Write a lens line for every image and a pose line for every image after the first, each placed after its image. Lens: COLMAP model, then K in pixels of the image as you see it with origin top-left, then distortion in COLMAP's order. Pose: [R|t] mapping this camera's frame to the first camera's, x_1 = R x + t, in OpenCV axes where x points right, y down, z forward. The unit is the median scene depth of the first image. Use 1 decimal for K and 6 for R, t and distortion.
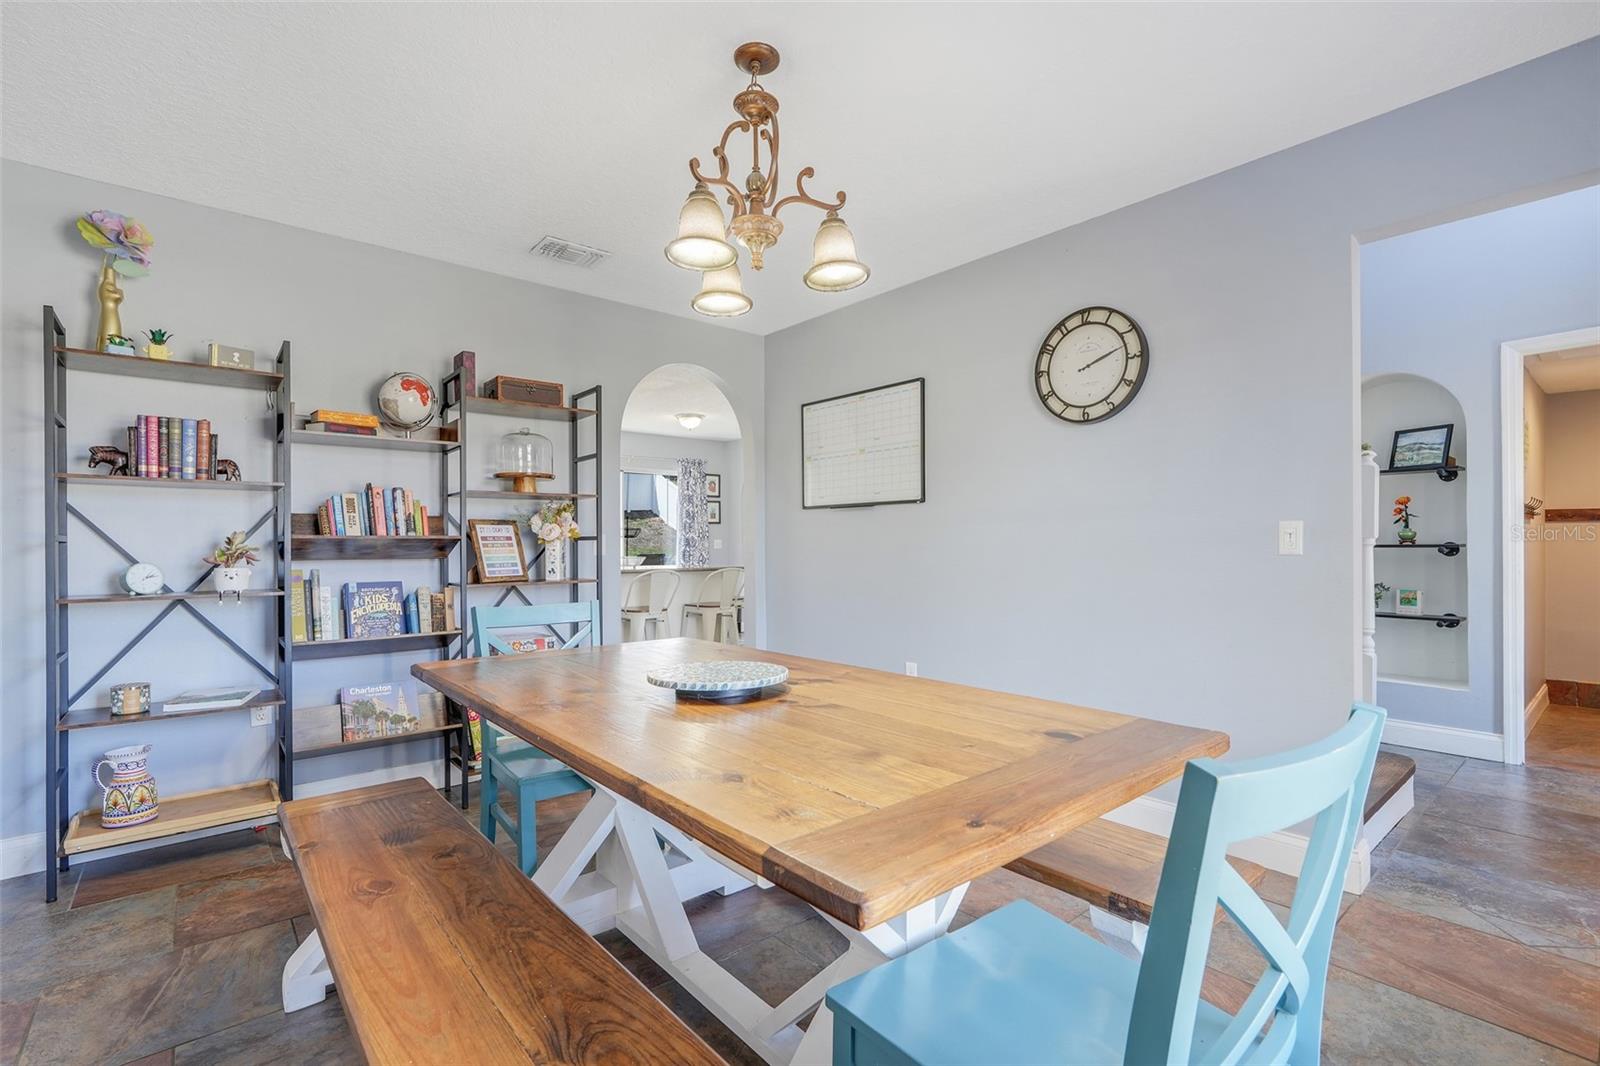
lens RADIAL K [[710.8, 0, 804.9], [0, 710.8, 535.7], [0, 0, 1]] dist [-0.009576, 0.005950]
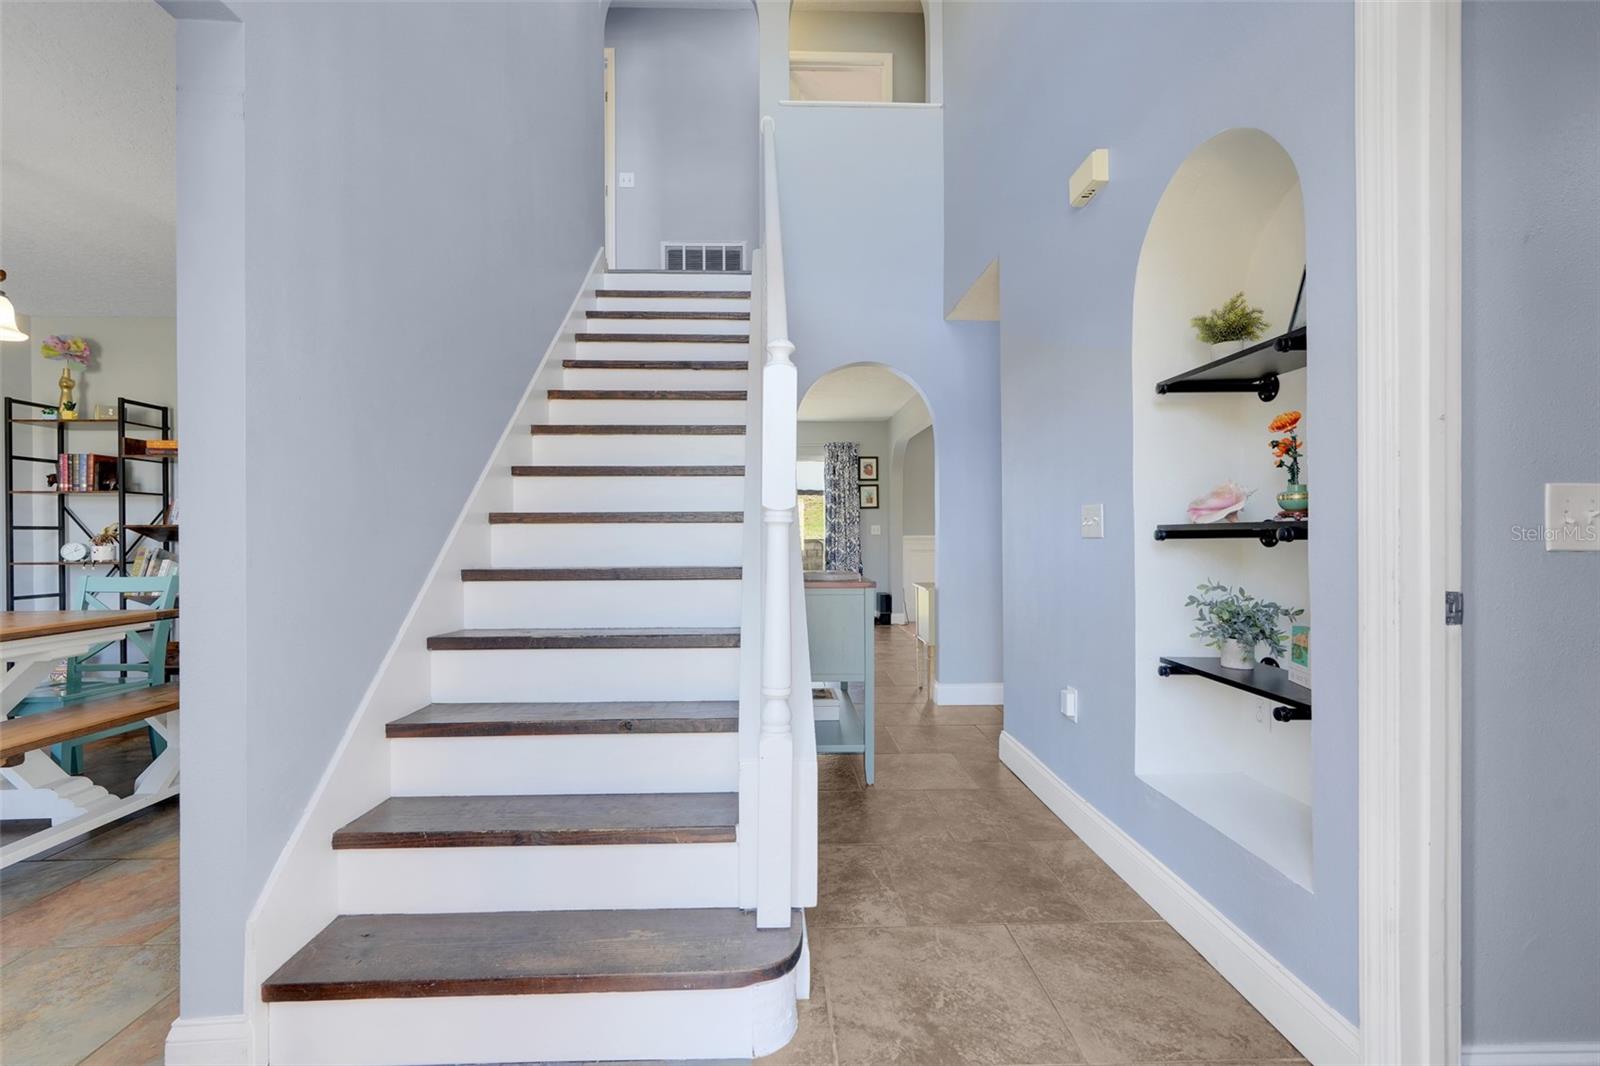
lens RADIAL K [[710.8, 0, 804.9], [0, 710.8, 535.7], [0, 0, 1]] dist [-0.009576, 0.005950]
pose [[0.793493, -0.001456, -0.608578, 0.395674], [0.012159, 0.999835, 0.013461, 0.005951], [0.608458, -0.018081, 0.793380, 0.194757]]
